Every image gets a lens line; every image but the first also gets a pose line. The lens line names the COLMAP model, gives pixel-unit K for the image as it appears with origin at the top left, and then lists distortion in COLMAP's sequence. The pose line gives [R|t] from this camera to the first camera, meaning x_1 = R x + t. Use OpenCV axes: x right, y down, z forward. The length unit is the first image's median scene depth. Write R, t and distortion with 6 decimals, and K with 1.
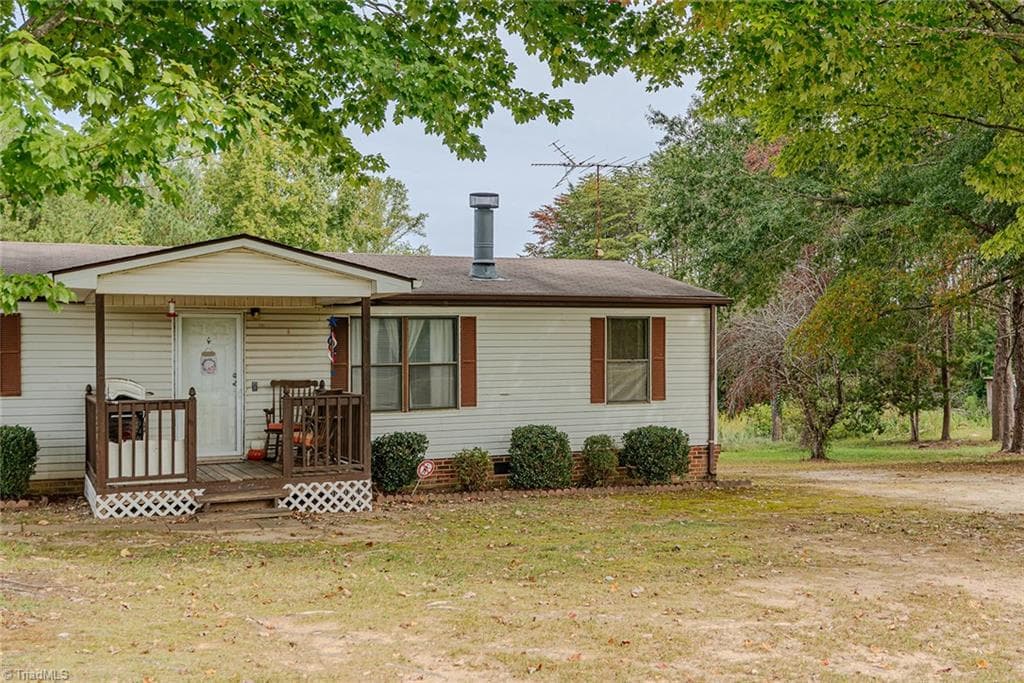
lens RADIAL K [[1123.8, 0, 562.2], [0, 1123.8, 339.4], [0, 0, 1]] dist [0.015270, -0.006015]
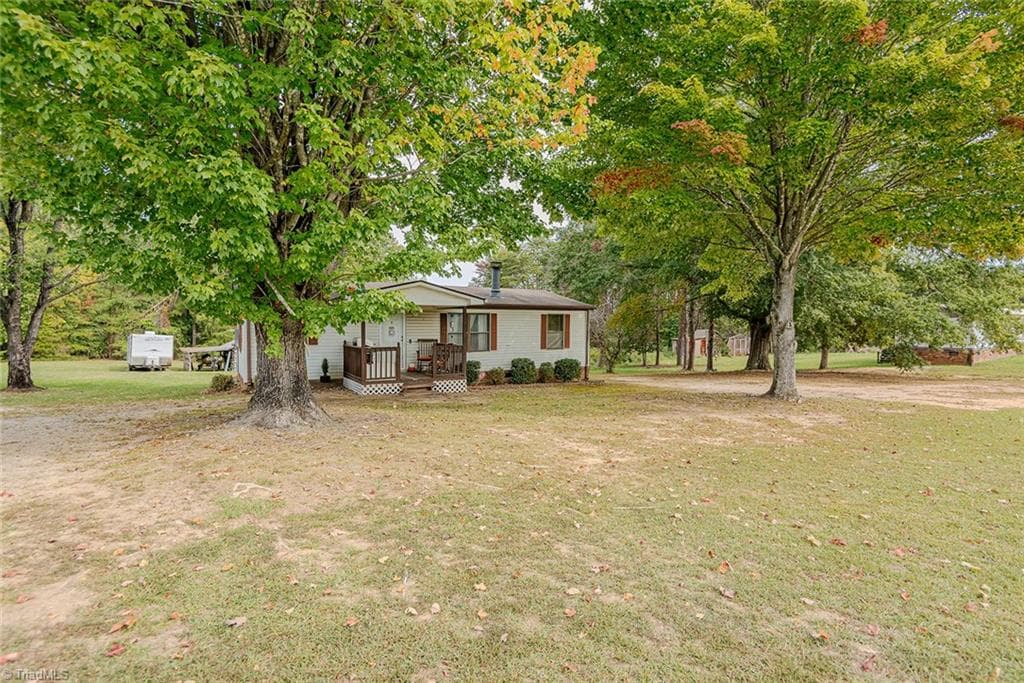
lens RADIAL K [[503.4, 0, 522.8], [0, 503.4, 340.9], [0, 0, 1]] dist [0.002744, -0.000284]
pose [[0.995830, 0.008019, 0.090875, -0.128194], [-0.011810, 0.999079, 0.041255, -0.006871], [-0.090461, -0.042156, 0.995007, -0.099784]]
